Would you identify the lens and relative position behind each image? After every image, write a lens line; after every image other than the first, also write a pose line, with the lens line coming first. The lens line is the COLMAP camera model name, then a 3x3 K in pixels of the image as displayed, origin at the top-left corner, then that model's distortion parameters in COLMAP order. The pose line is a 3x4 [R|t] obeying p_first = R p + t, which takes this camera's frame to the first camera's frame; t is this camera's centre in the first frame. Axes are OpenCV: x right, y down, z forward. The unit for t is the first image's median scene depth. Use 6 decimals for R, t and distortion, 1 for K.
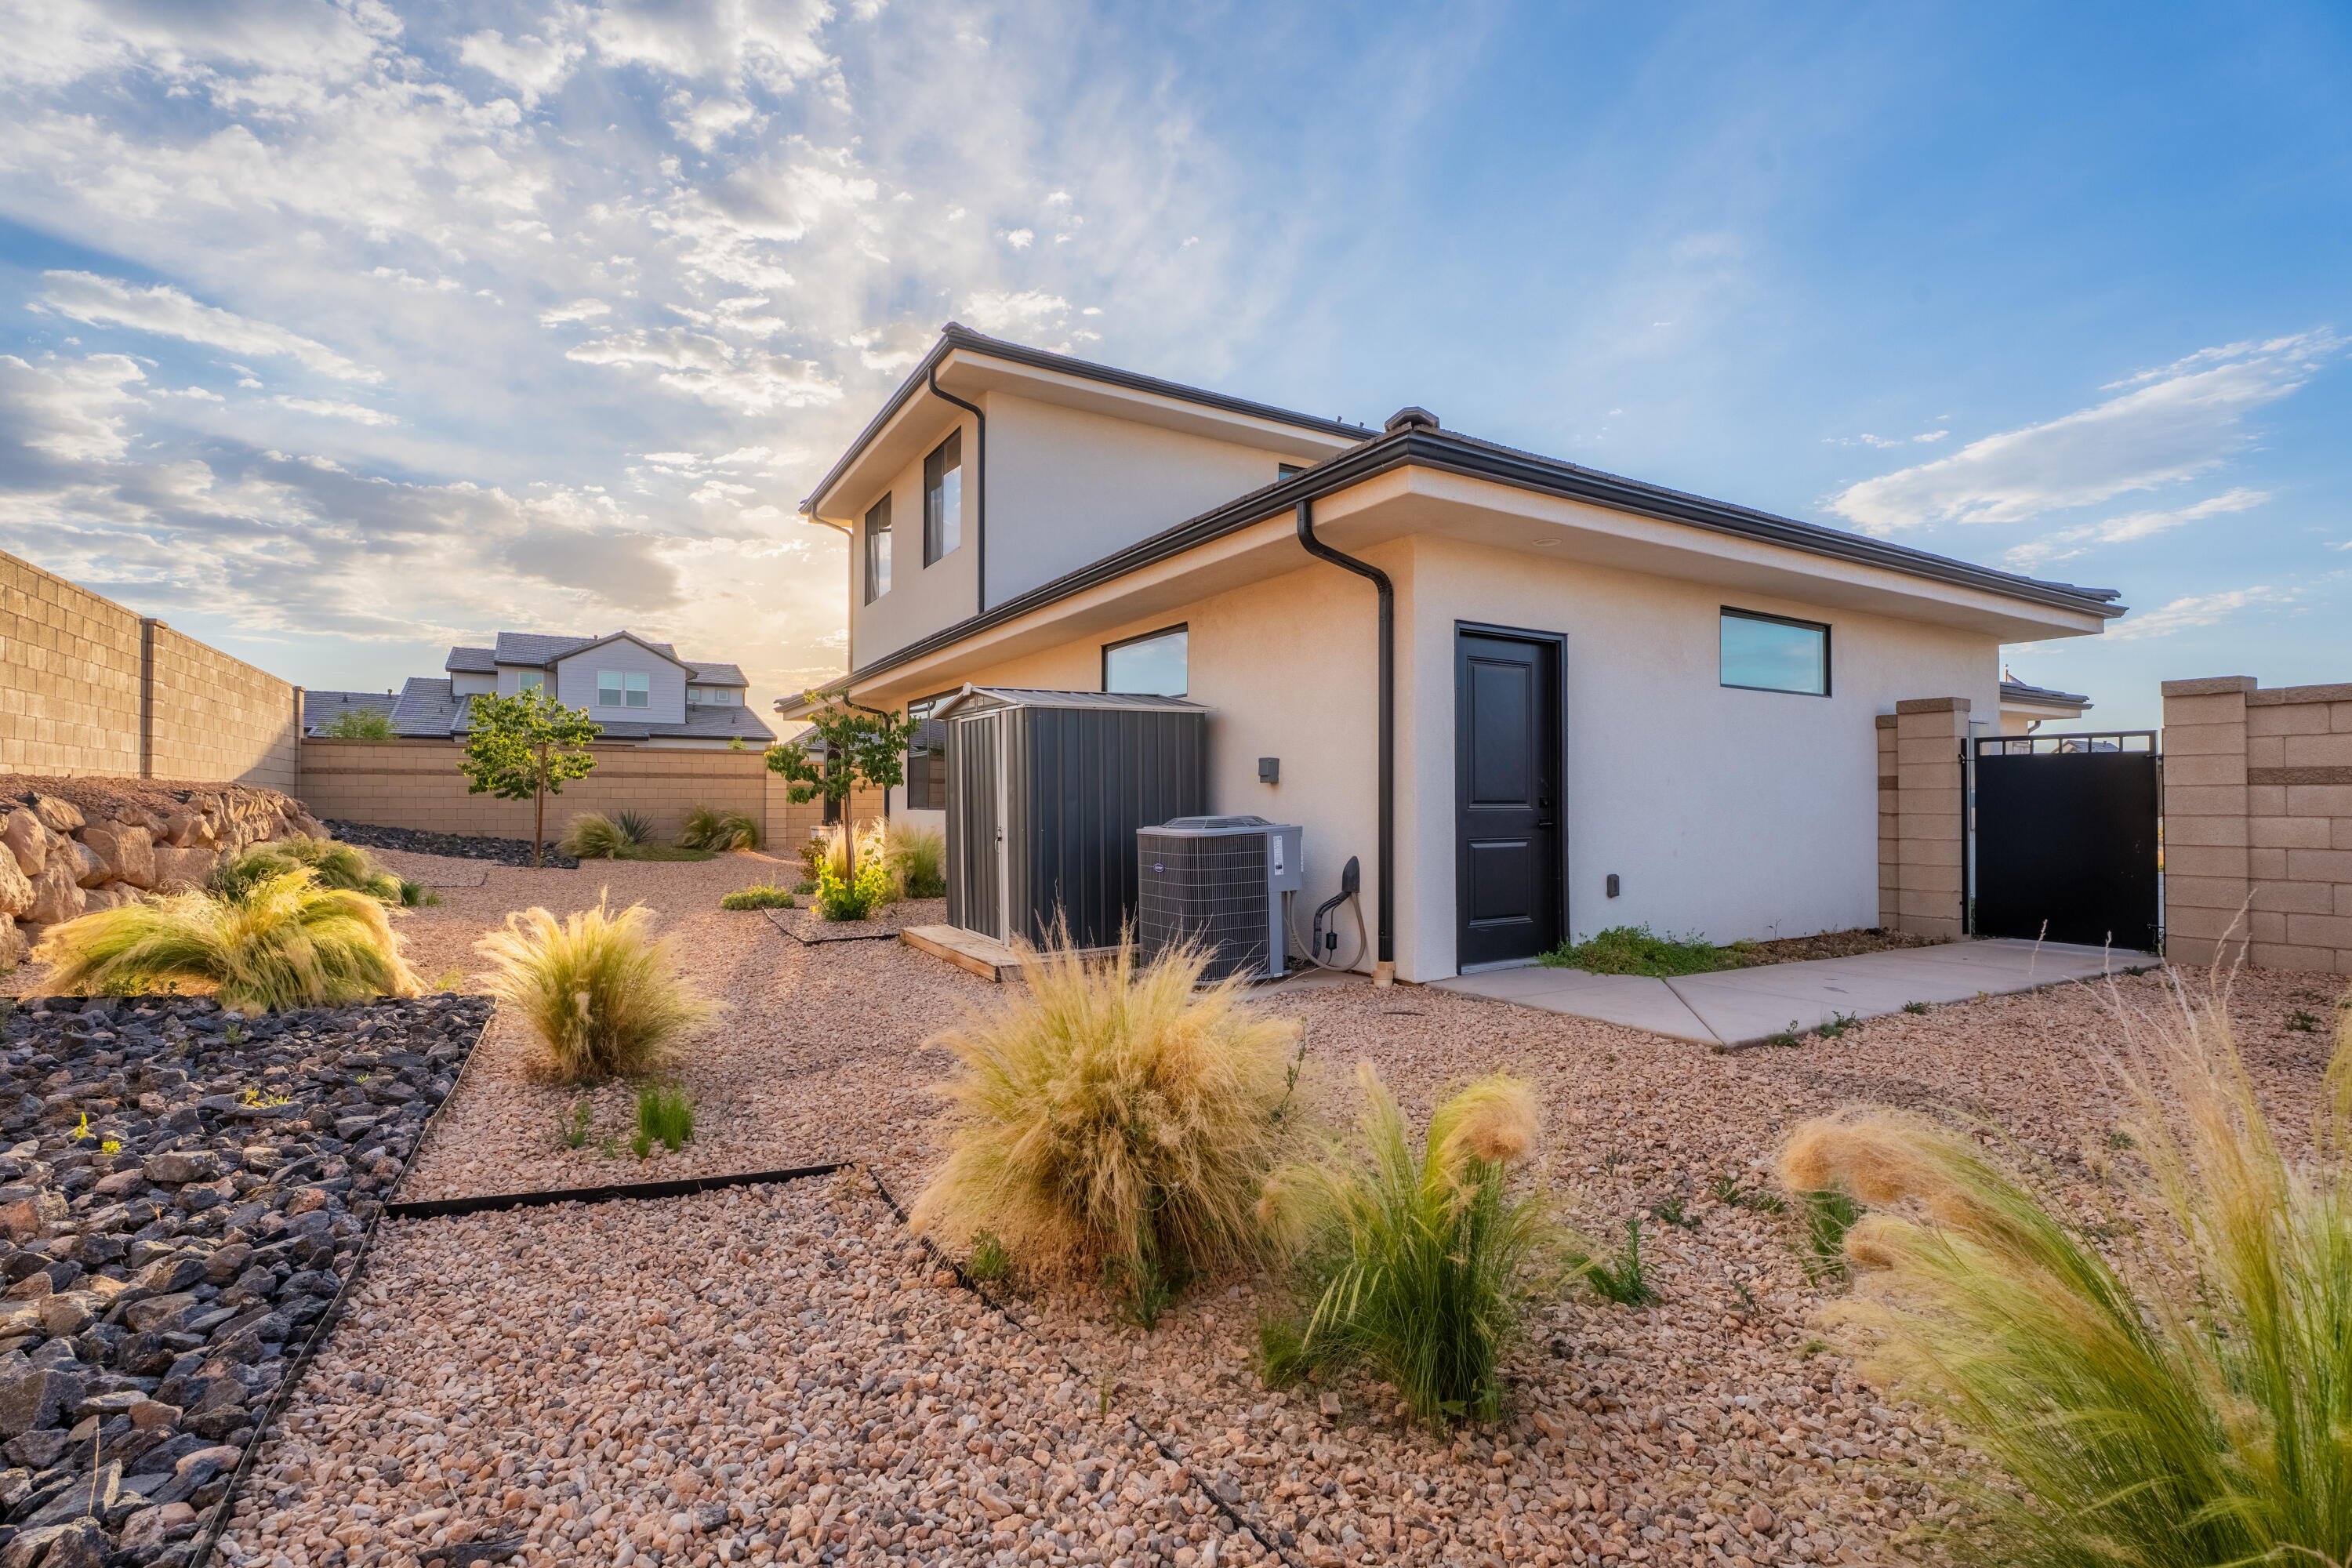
lens RADIAL K [[1042.3, 0, 1176.0], [0, 1042.3, 784.0], [0, 0, 1]] dist [0.003254, 0.000764]
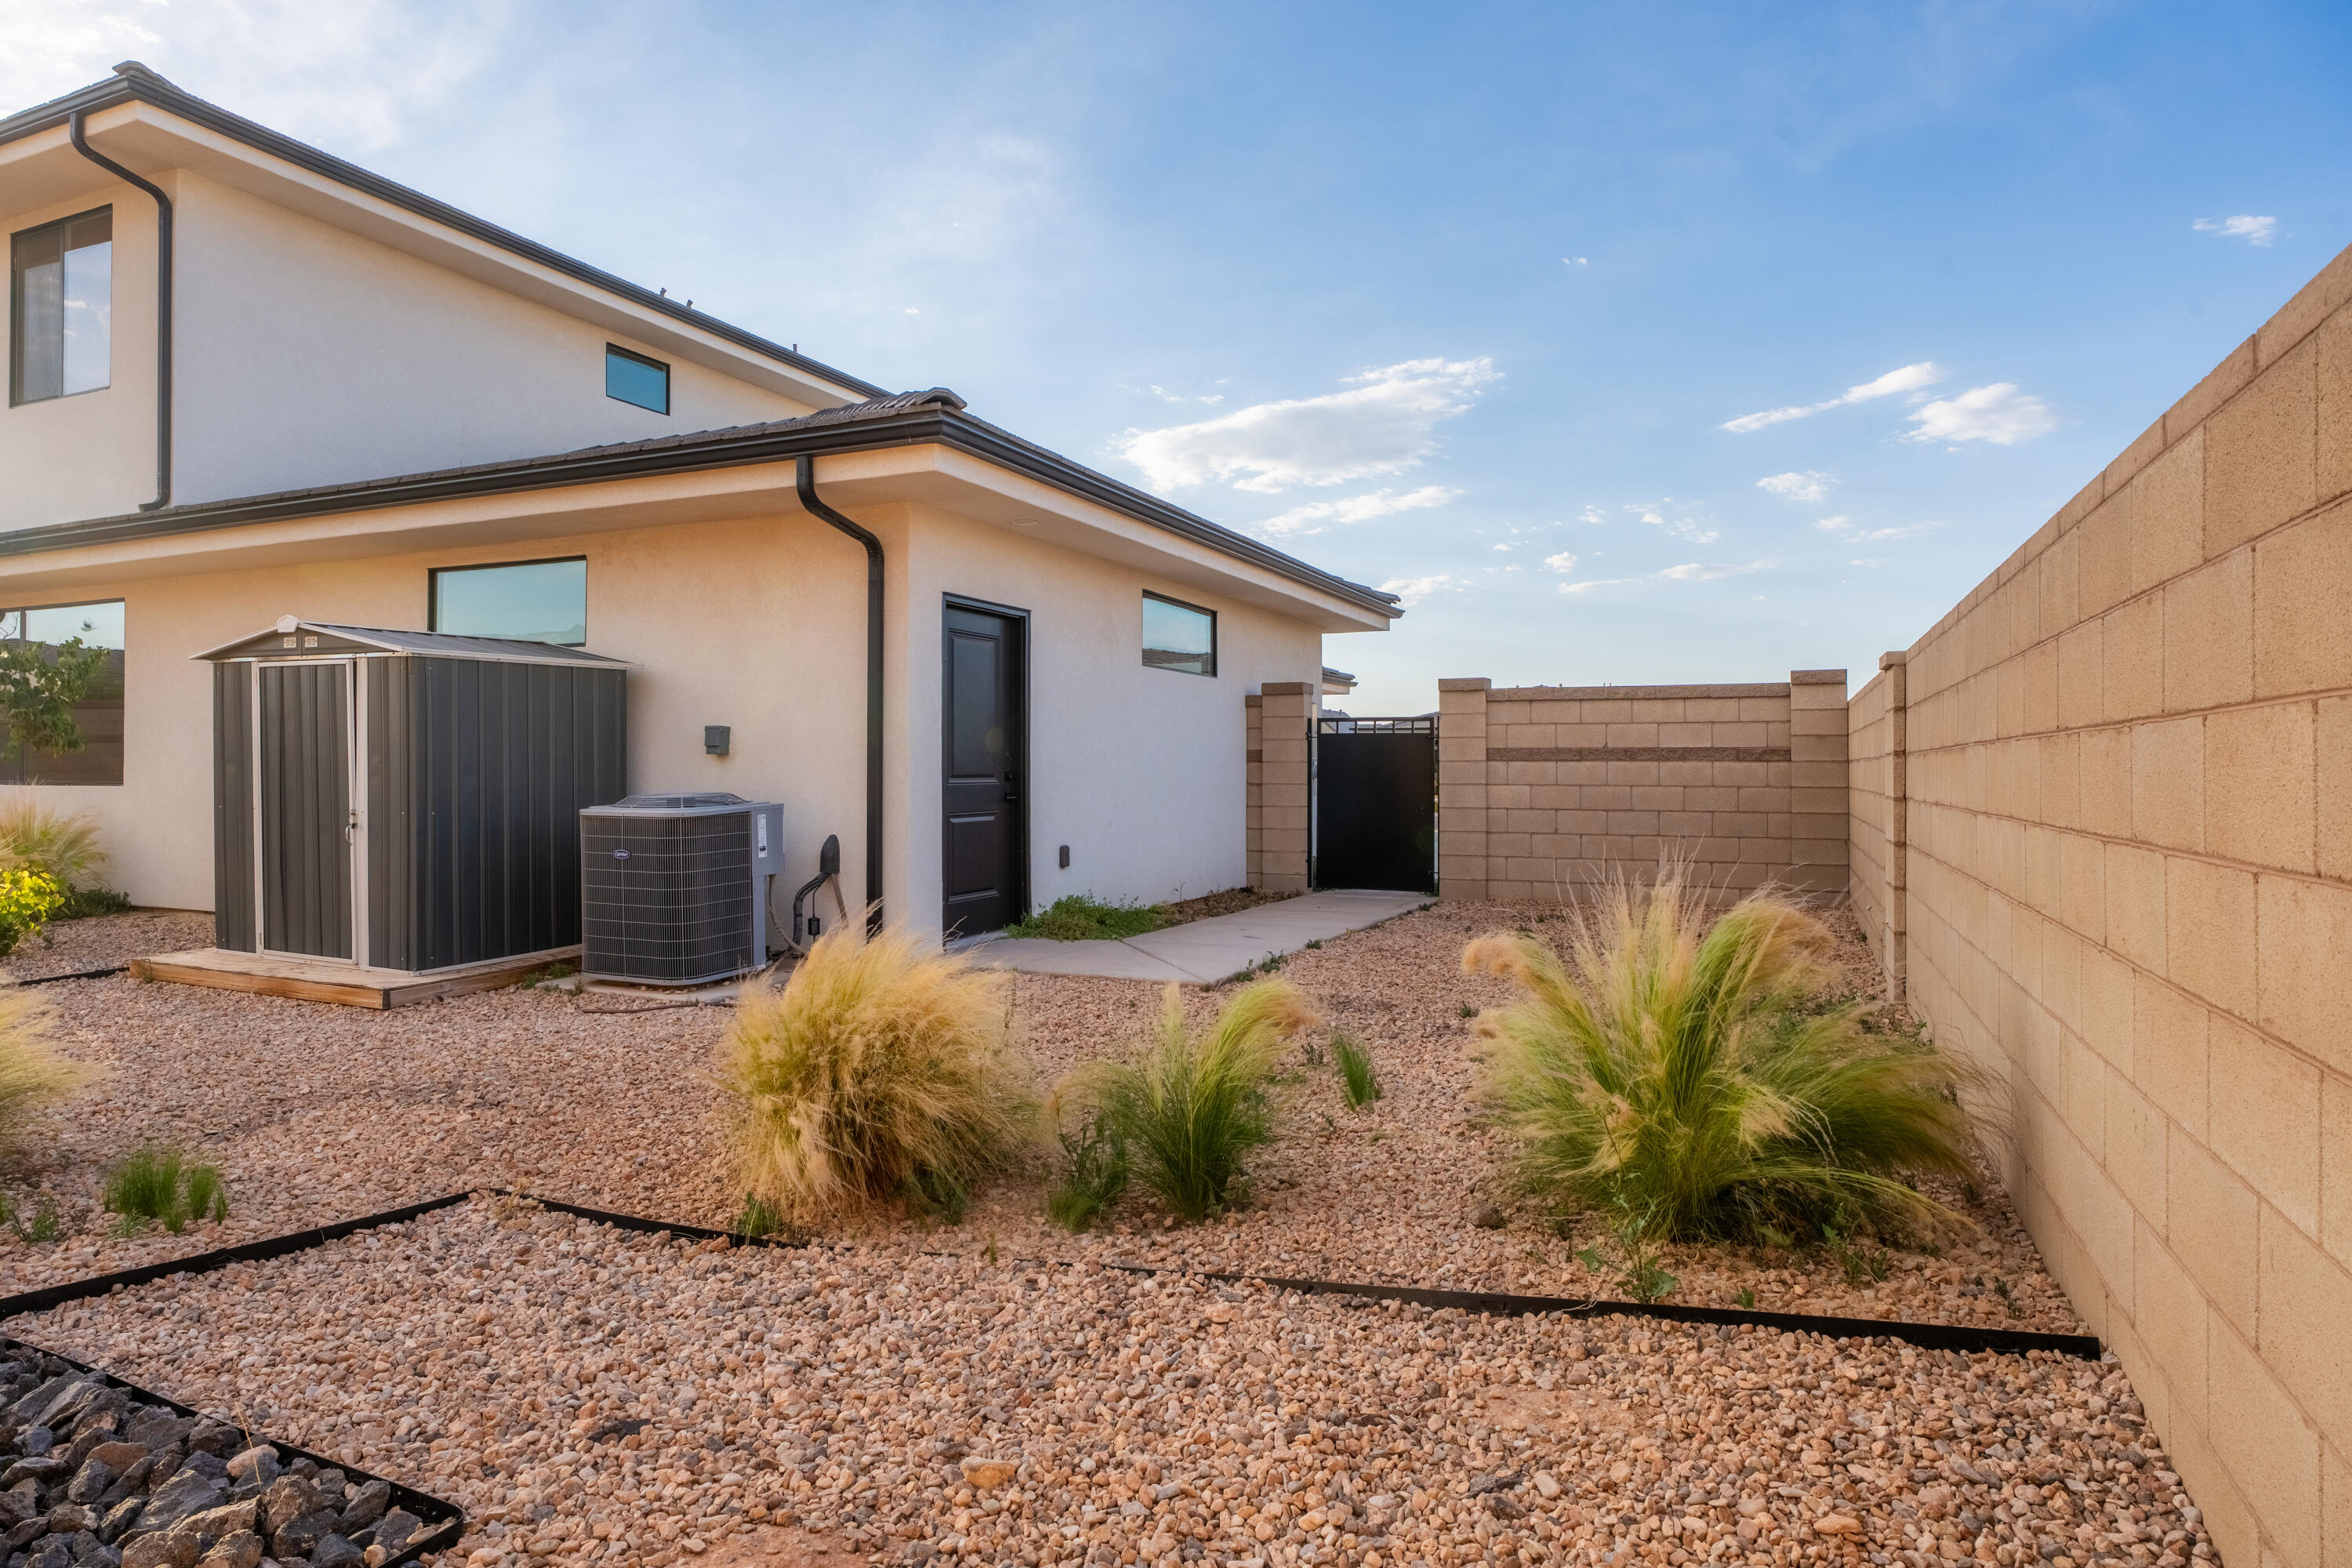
lens RADIAL K [[1322.4, 0, 1170.1], [0, 1322.4, 740.5], [0, 0, 1]] dist [-0.000900, 0.001327]
pose [[0.823246, 0.011594, 0.567566, -0.199907], [-0.009926, 0.999933, -0.006030, -0.008705], [-0.567597, -0.000669, 0.823306, -0.114954]]
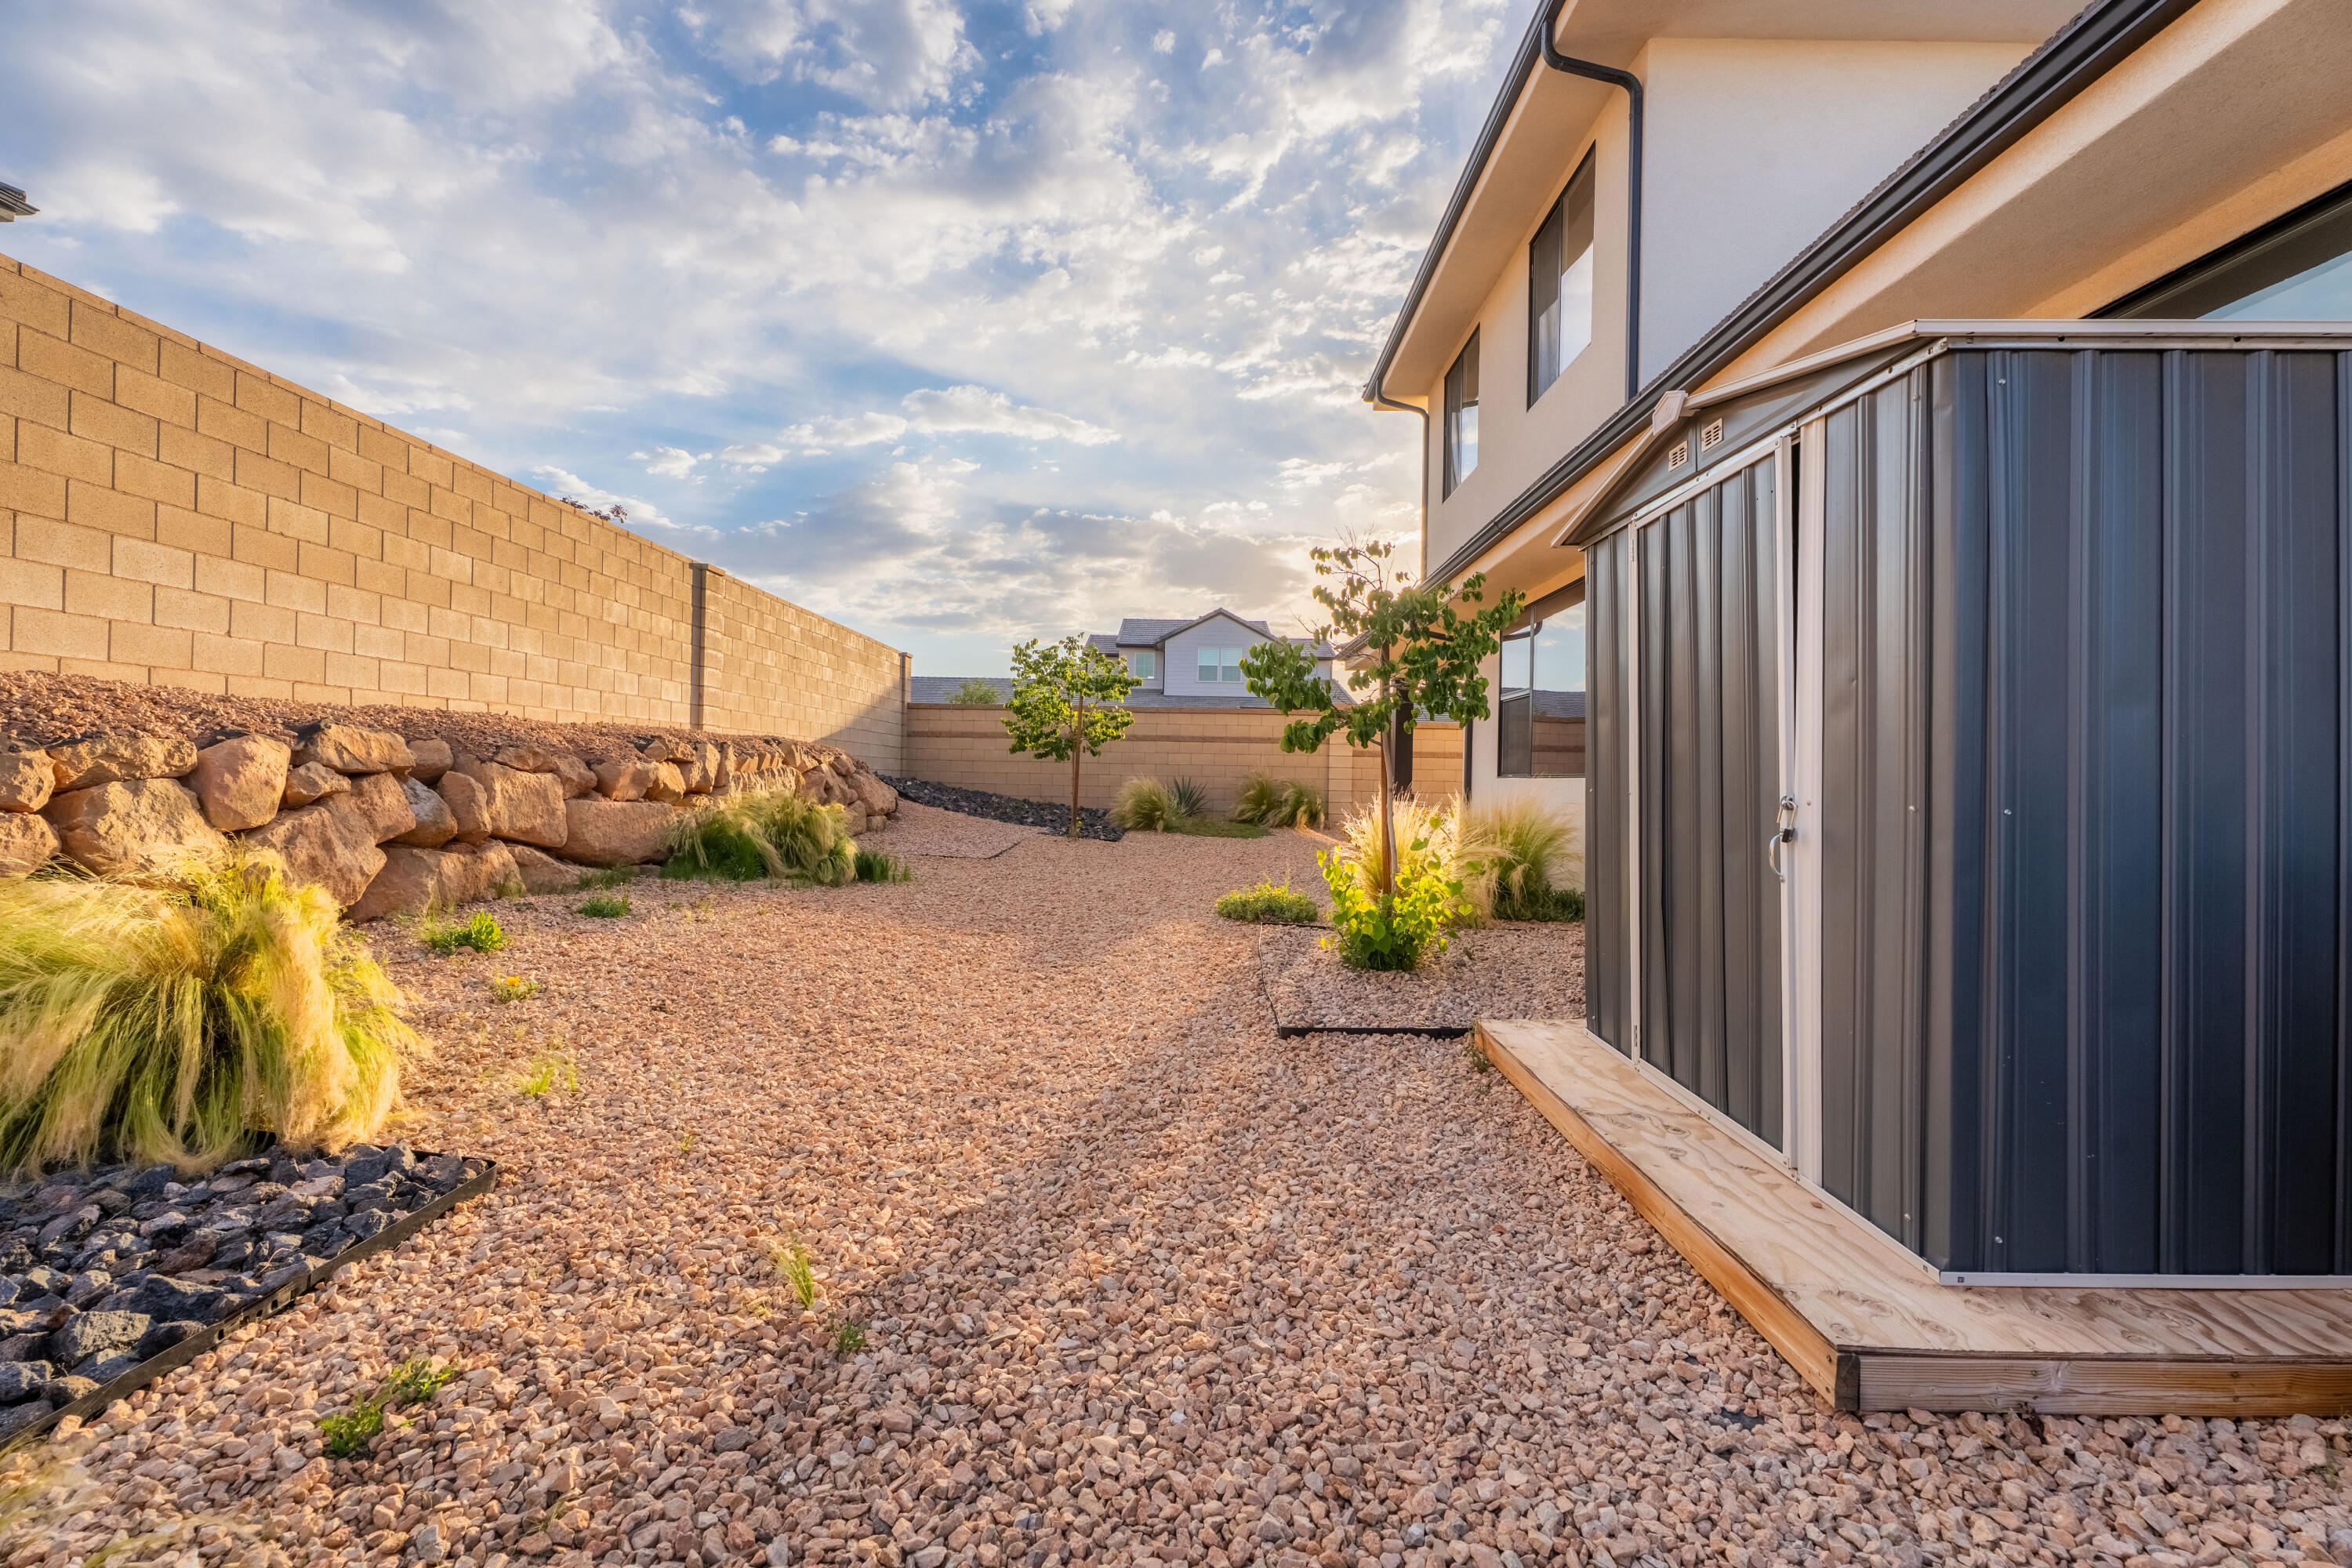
lens RADIAL K [[1042.3, 0, 1176.0], [0, 1042.3, 784.0], [0, 0, 1]] dist [0.003254, 0.000764]
pose [[0.851797, 0.017112, -0.523593, -0.142642], [-0.006774, 0.999743, 0.021652, 0.027448], [0.523829, -0.014896, 0.851693, 0.556827]]
